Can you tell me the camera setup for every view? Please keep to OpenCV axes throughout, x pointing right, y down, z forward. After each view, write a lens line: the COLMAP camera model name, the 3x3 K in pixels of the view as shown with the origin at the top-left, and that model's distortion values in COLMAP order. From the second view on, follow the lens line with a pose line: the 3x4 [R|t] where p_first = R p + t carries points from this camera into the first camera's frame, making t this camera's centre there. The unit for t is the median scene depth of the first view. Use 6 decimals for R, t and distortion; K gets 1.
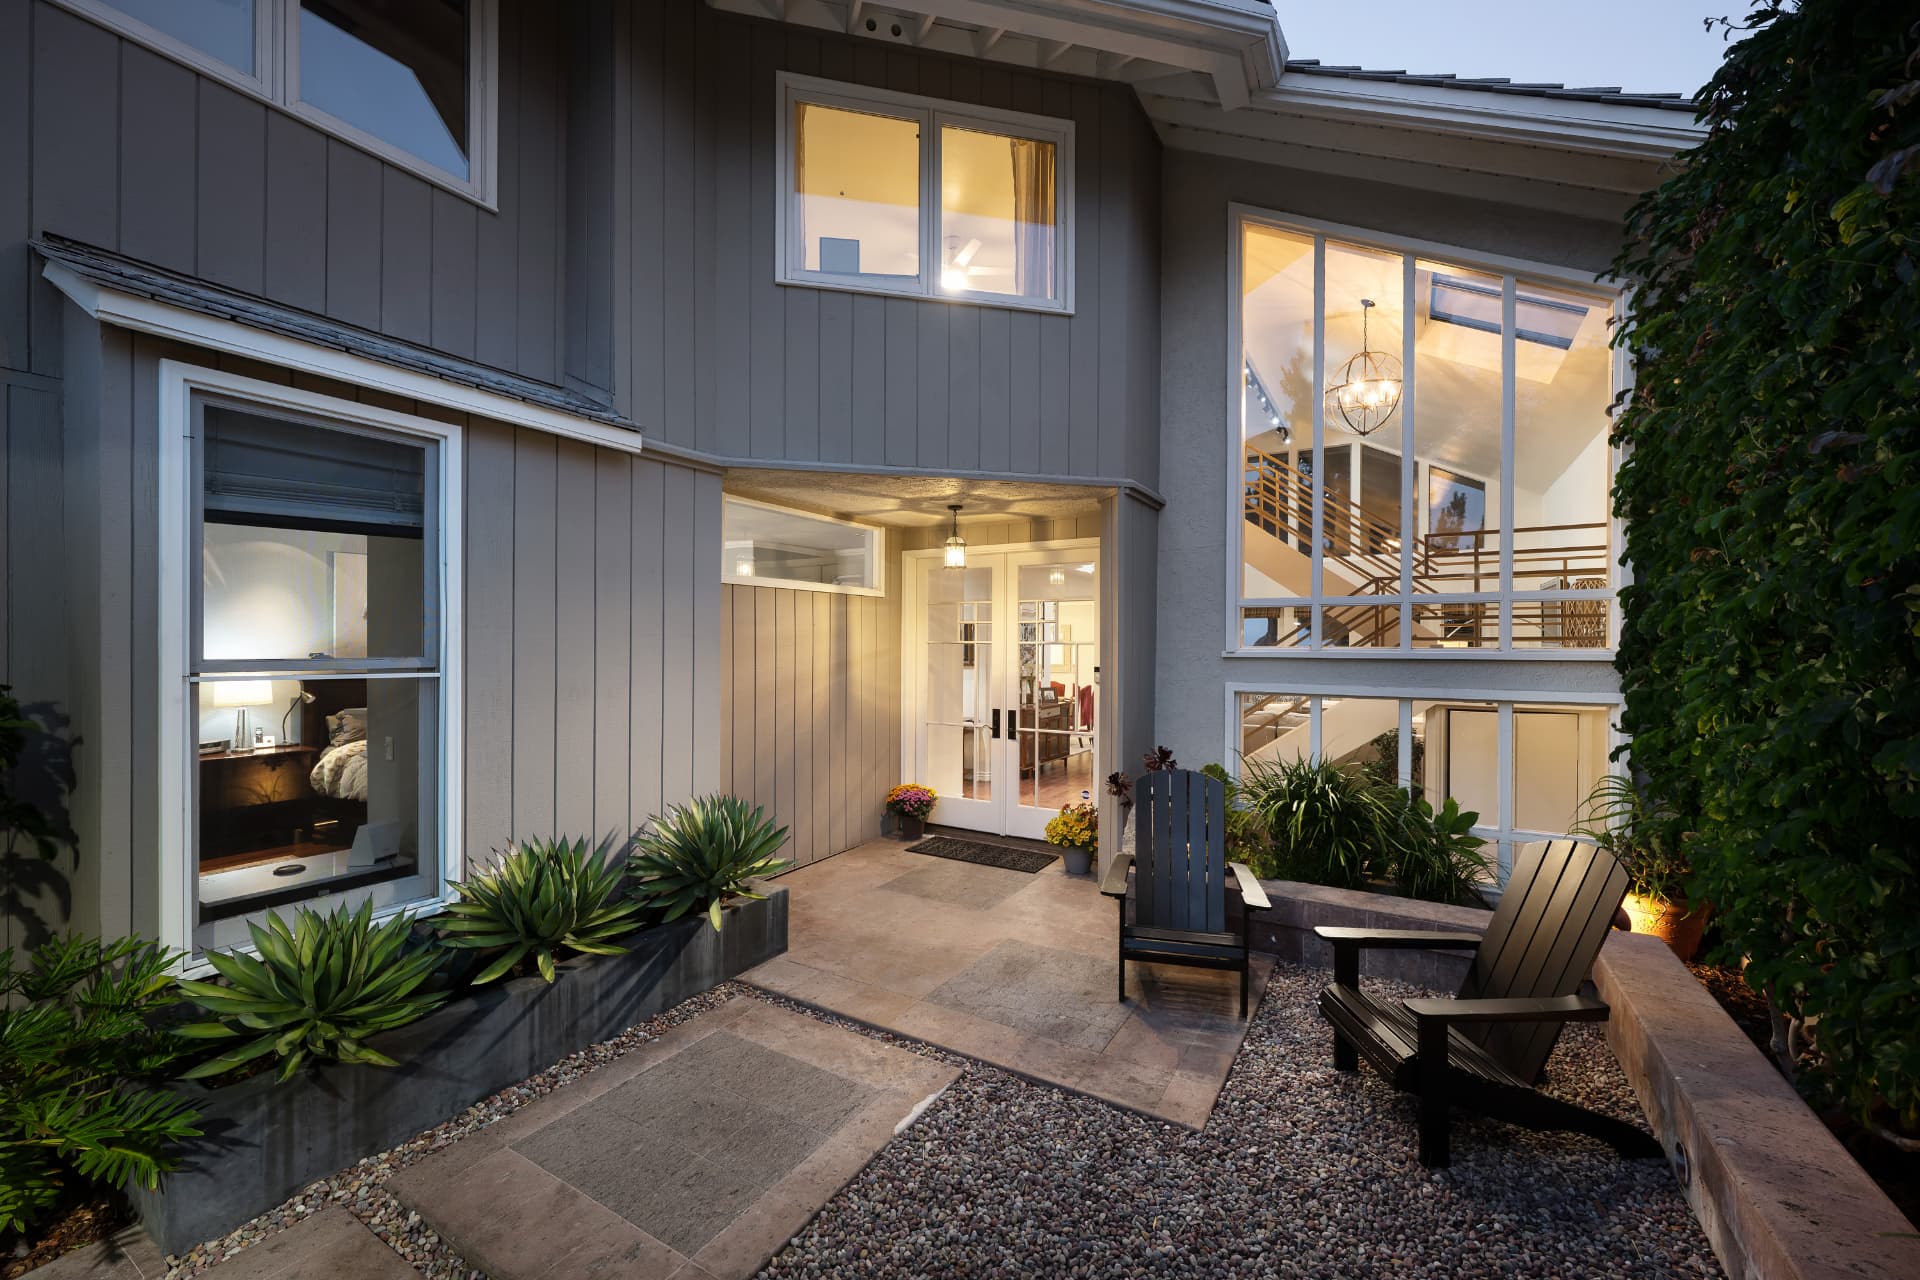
lens RADIAL K [[753.2, 0, 959.9], [0, 753.2, 641.1], [0, 0, 1]] dist [0.001925, -0.000105]
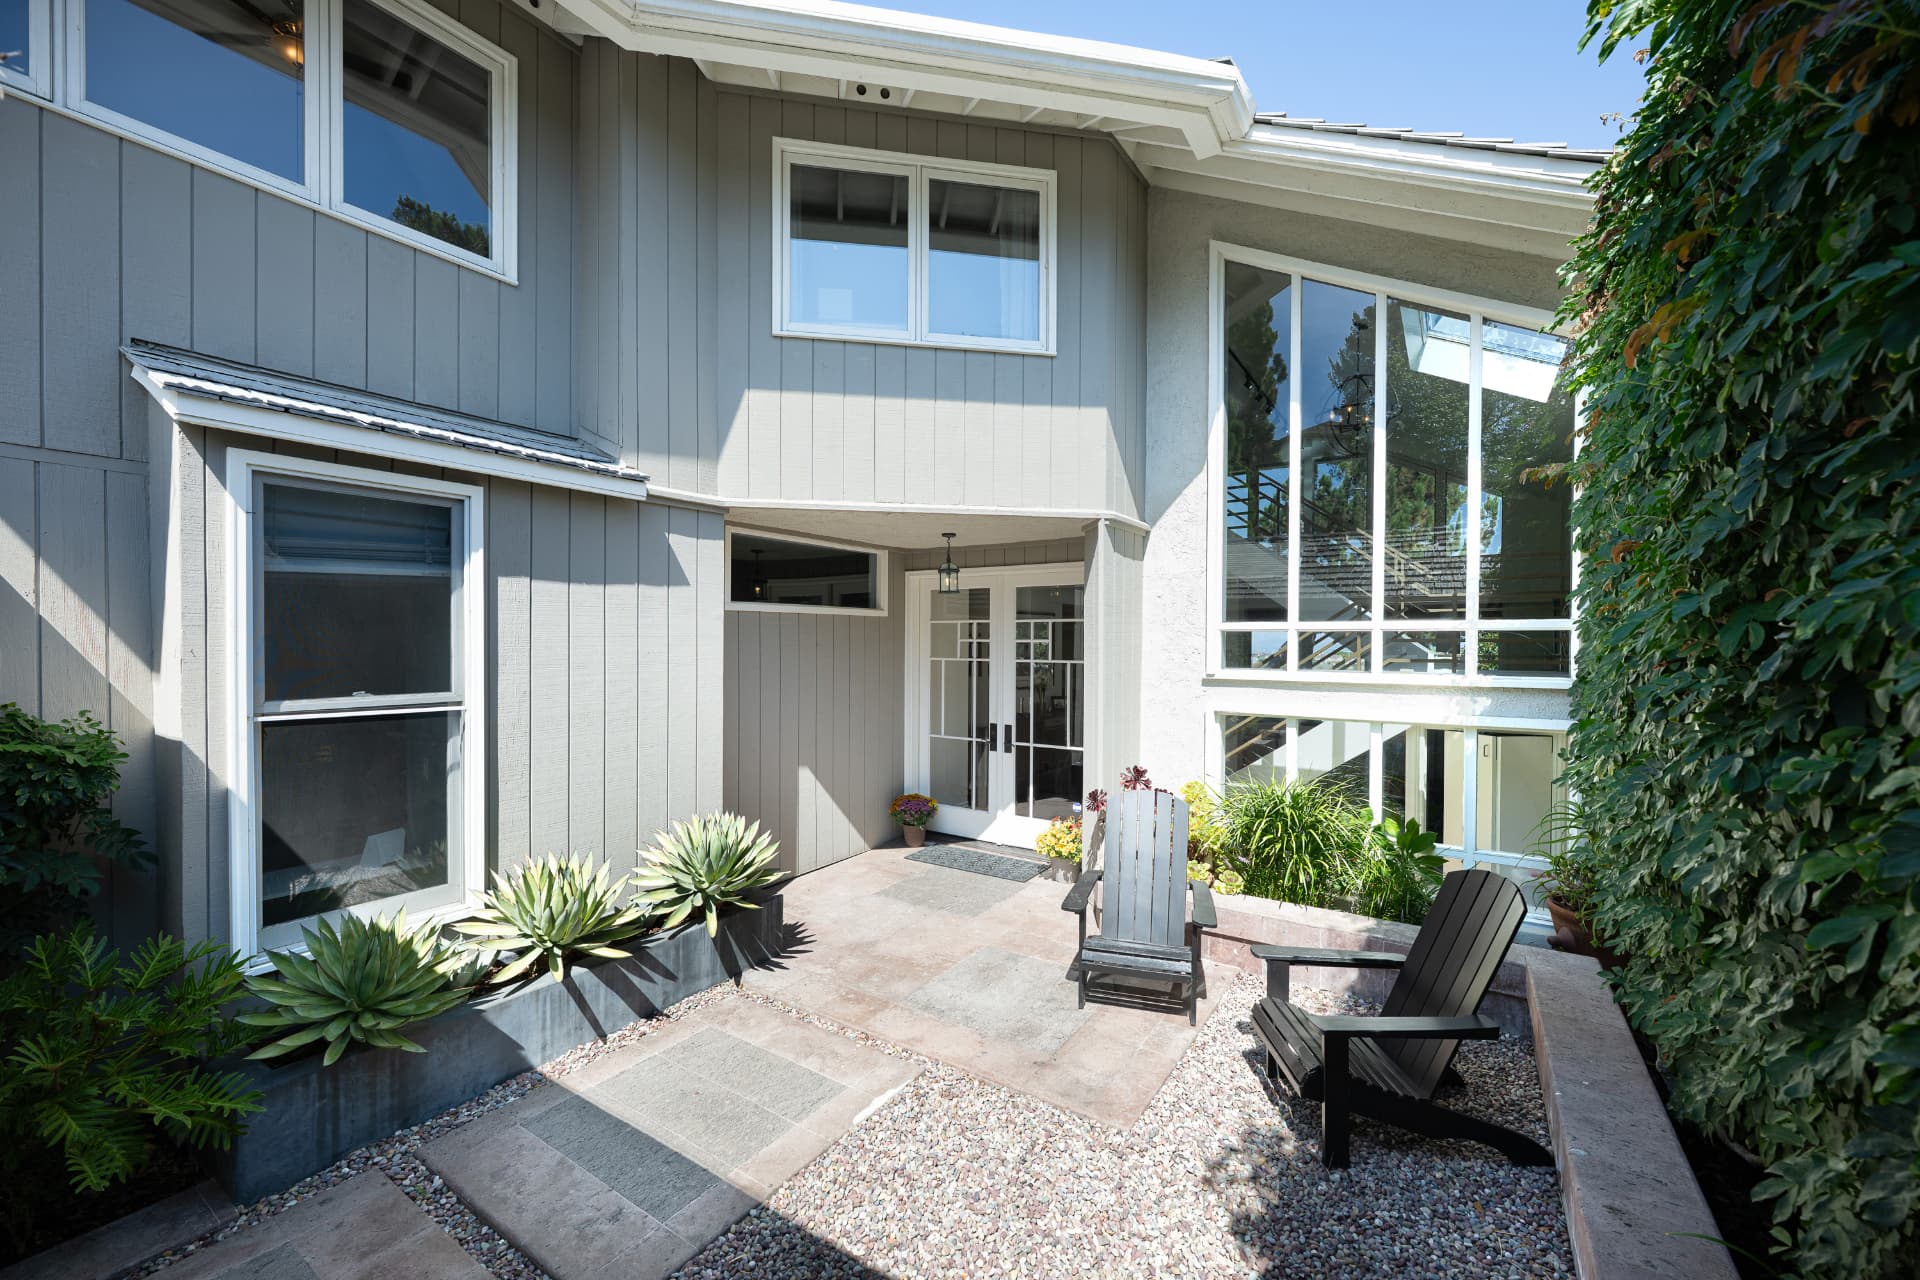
lens RADIAL K [[753.2, 0, 961.4], [0, 753.2, 642.9], [0, 0, 1]] dist [0.001925, -0.000105]
pose [[0.998953, 0.000832, -0.045747, 0.133665], [-0.000405, 0.999956, 0.009346, -0.081611], [0.045753, -0.009318, 0.998909, -0.121110]]
